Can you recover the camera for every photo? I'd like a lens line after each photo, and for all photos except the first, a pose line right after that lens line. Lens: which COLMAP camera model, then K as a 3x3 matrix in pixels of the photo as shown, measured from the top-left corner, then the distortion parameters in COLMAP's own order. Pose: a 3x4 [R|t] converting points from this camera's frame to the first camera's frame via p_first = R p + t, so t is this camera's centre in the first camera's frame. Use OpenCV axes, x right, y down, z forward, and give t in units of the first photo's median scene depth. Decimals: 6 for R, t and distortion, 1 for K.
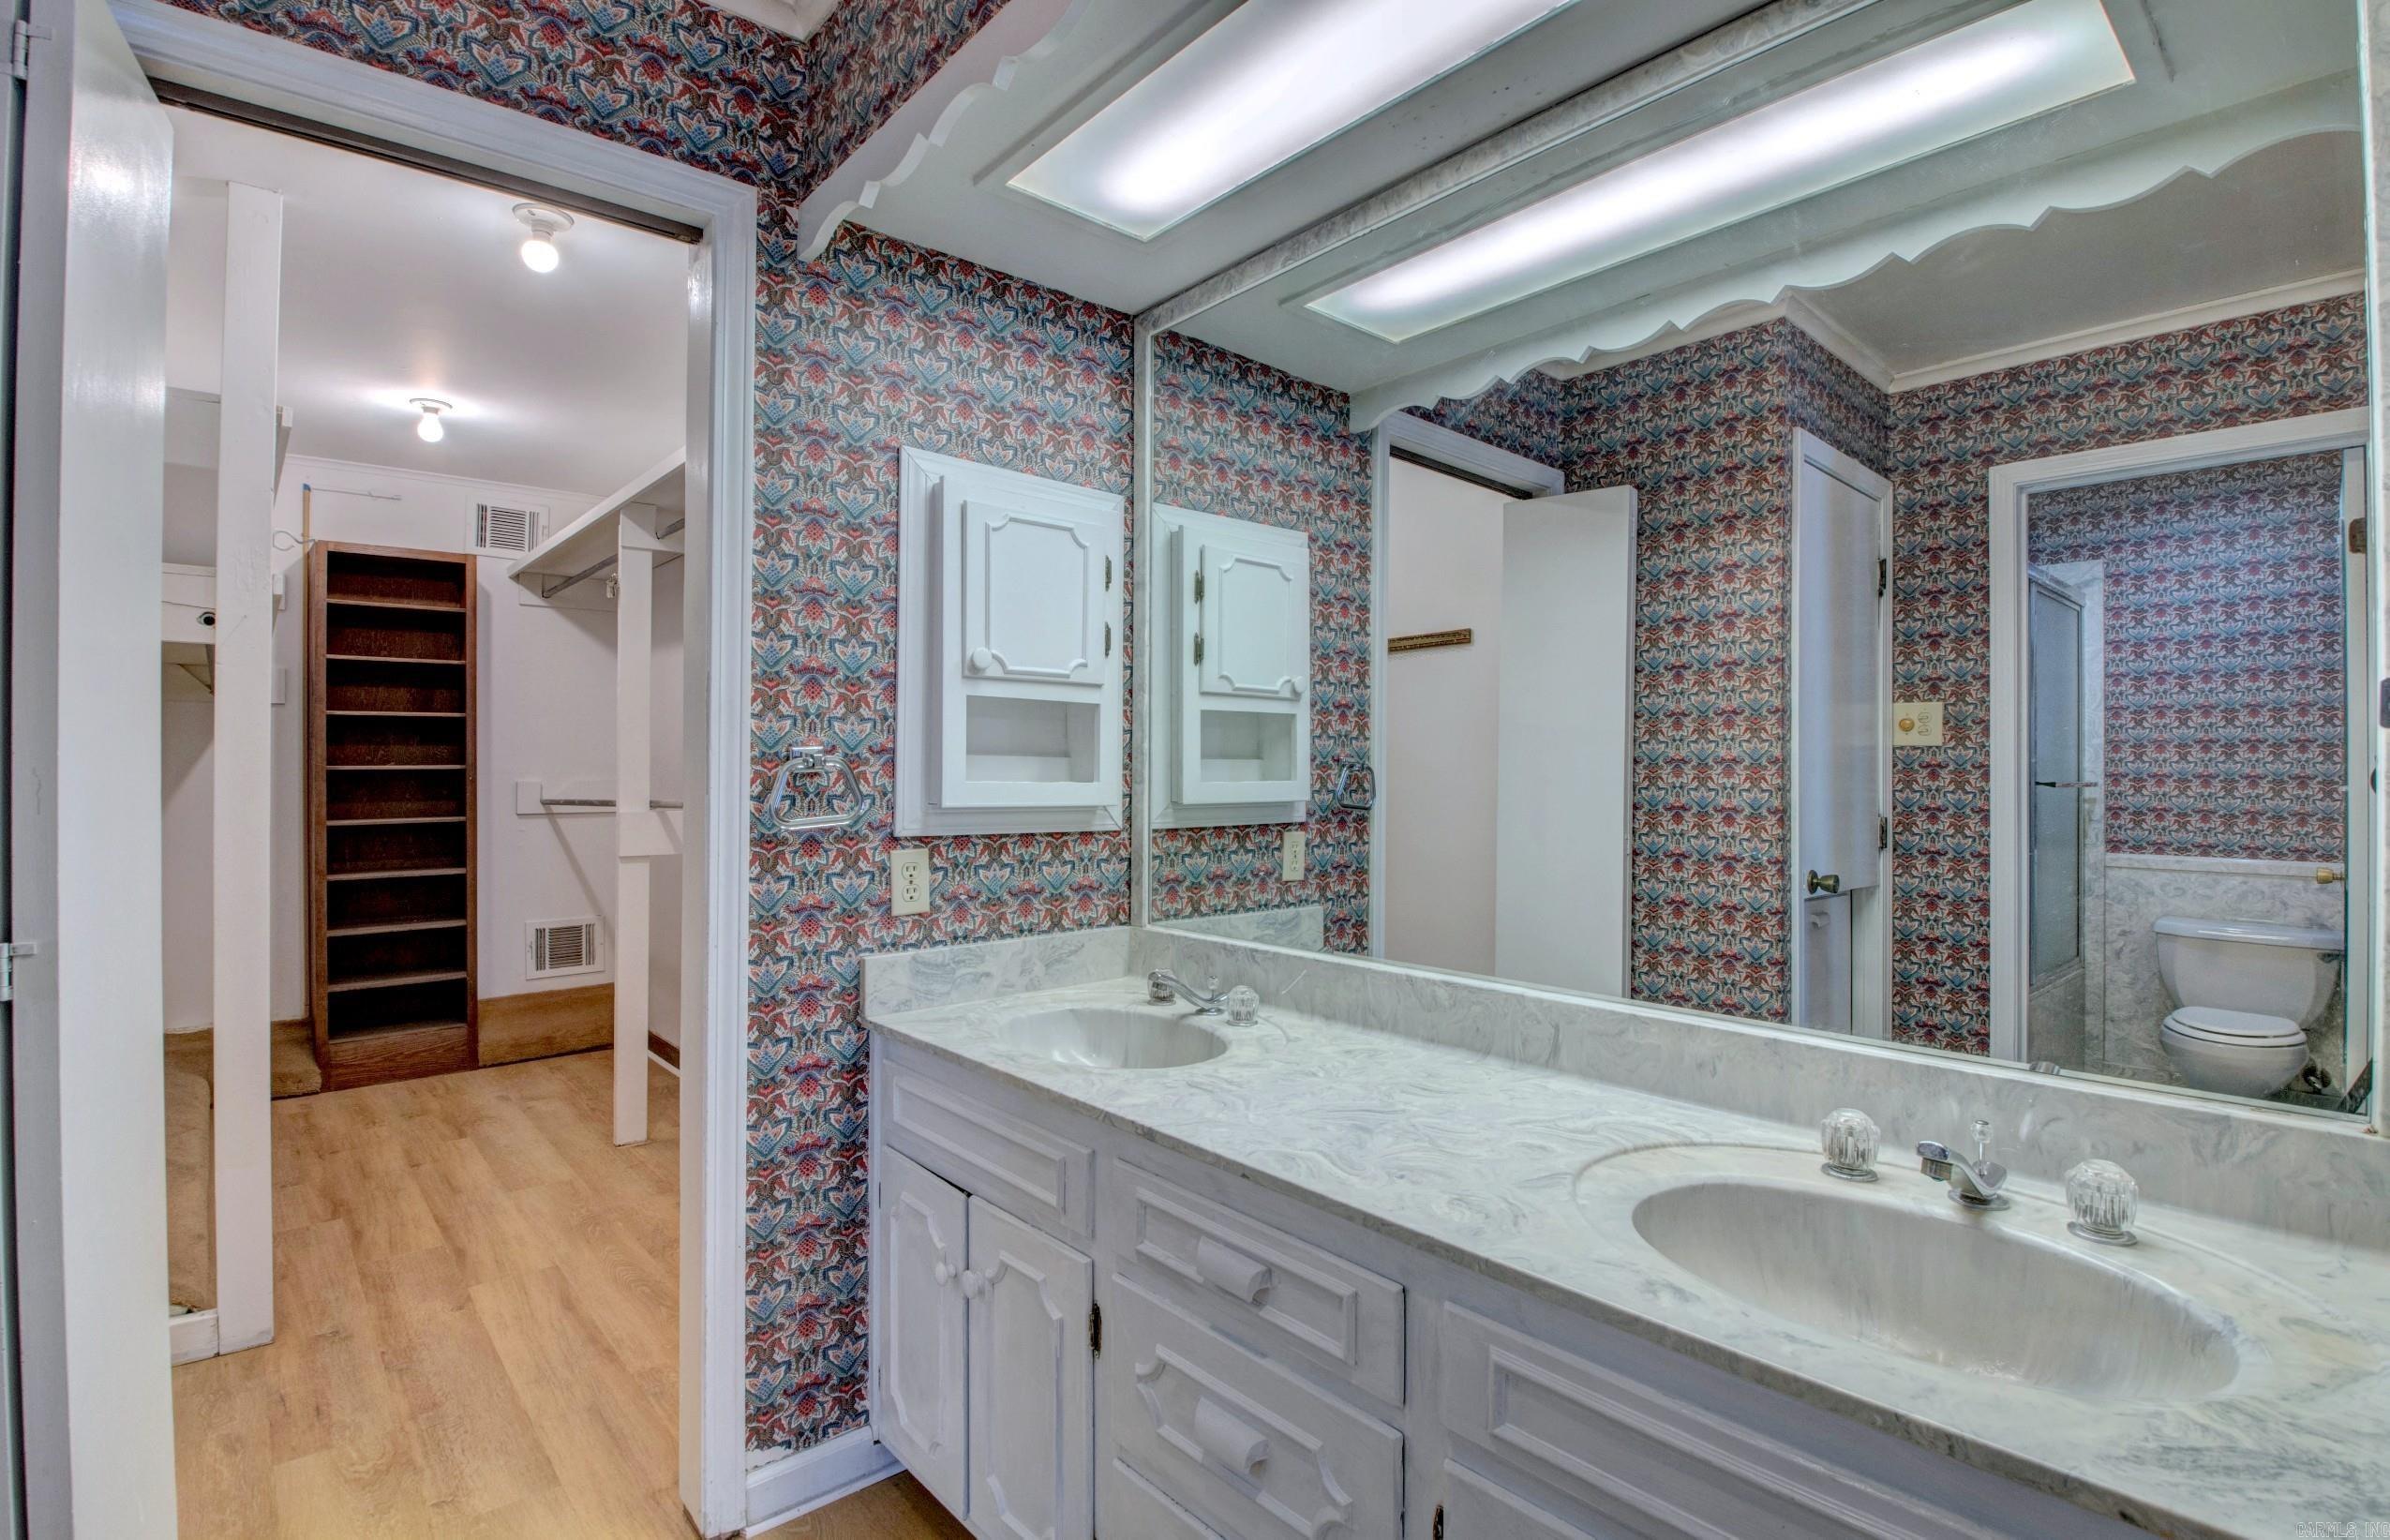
lens RADIAL K [[1111.1, 0, 1183.5], [0, 1111.1, 758.0], [0, 0, 1]] dist [-0.010586, -0.008499]
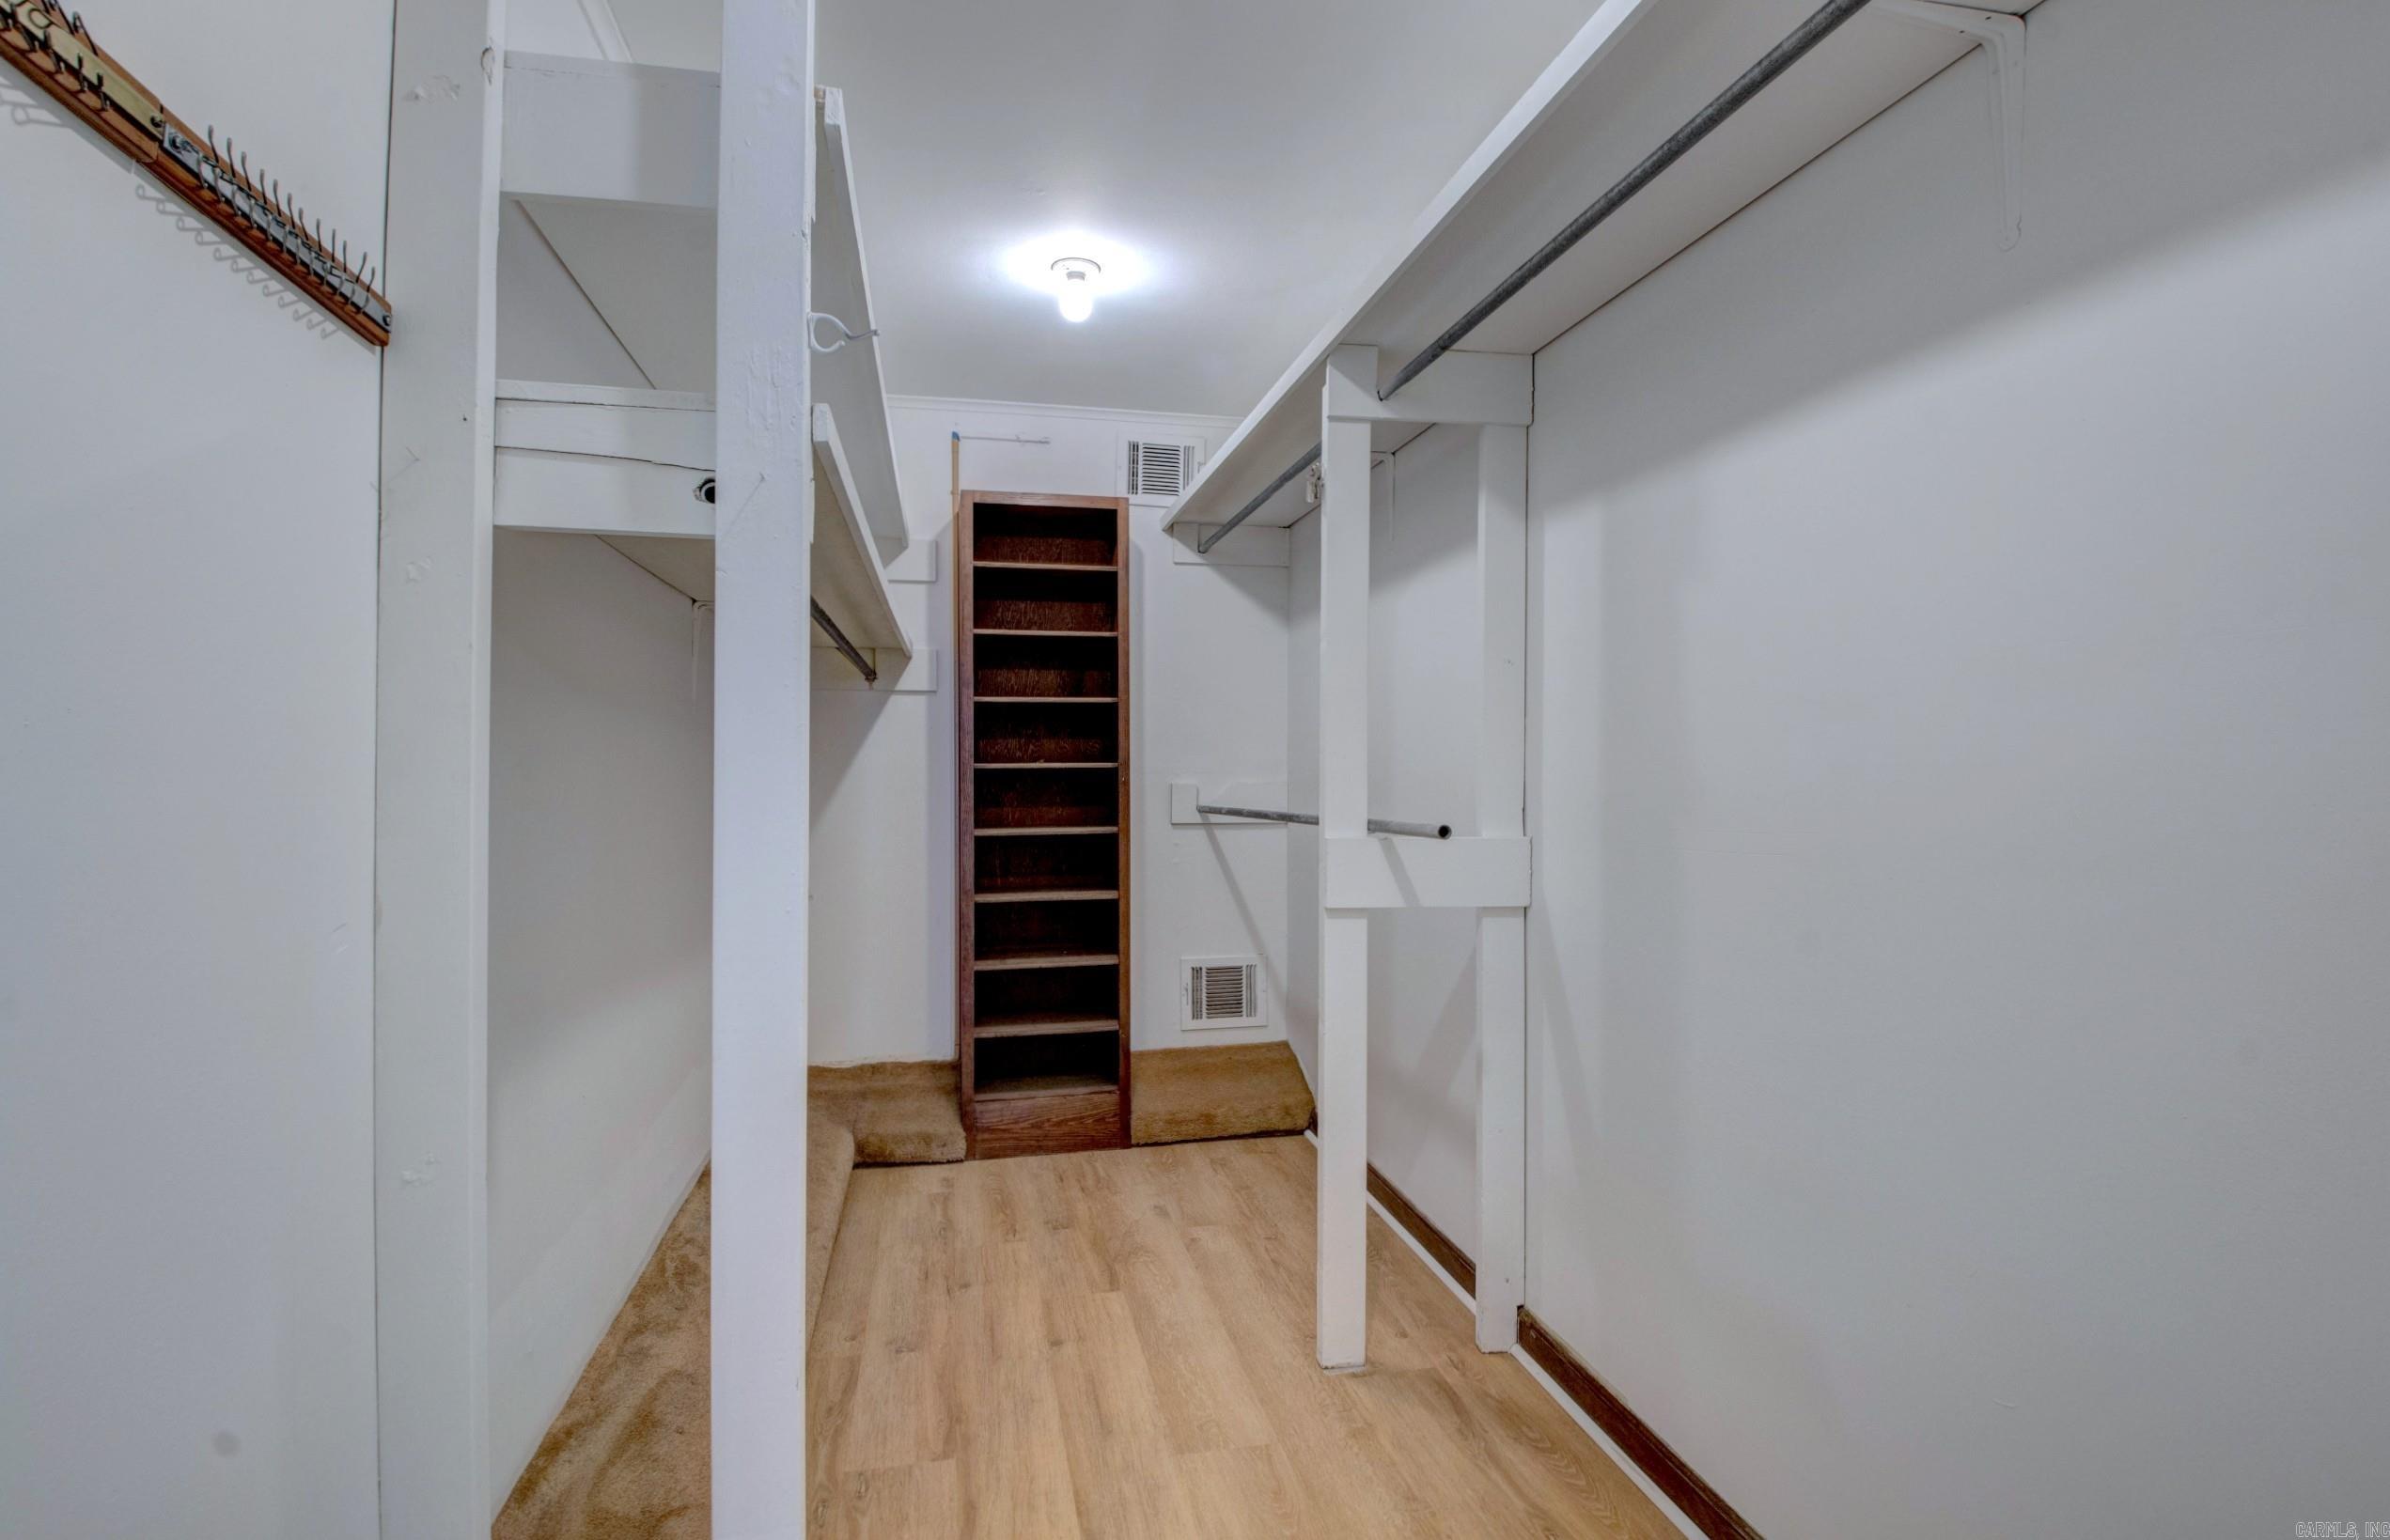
lens RADIAL K [[1110.9, 0, 1183.5], [0, 1110.9, 758.0], [0, 0, 1]] dist [-0.010586, -0.008499]
pose [[0.870861, -0.000507, -0.491529, -0.227307], [0.001398, 0.999998, 0.001444, 0.002055], [0.491528, -0.001945, 0.870860, 0.344733]]
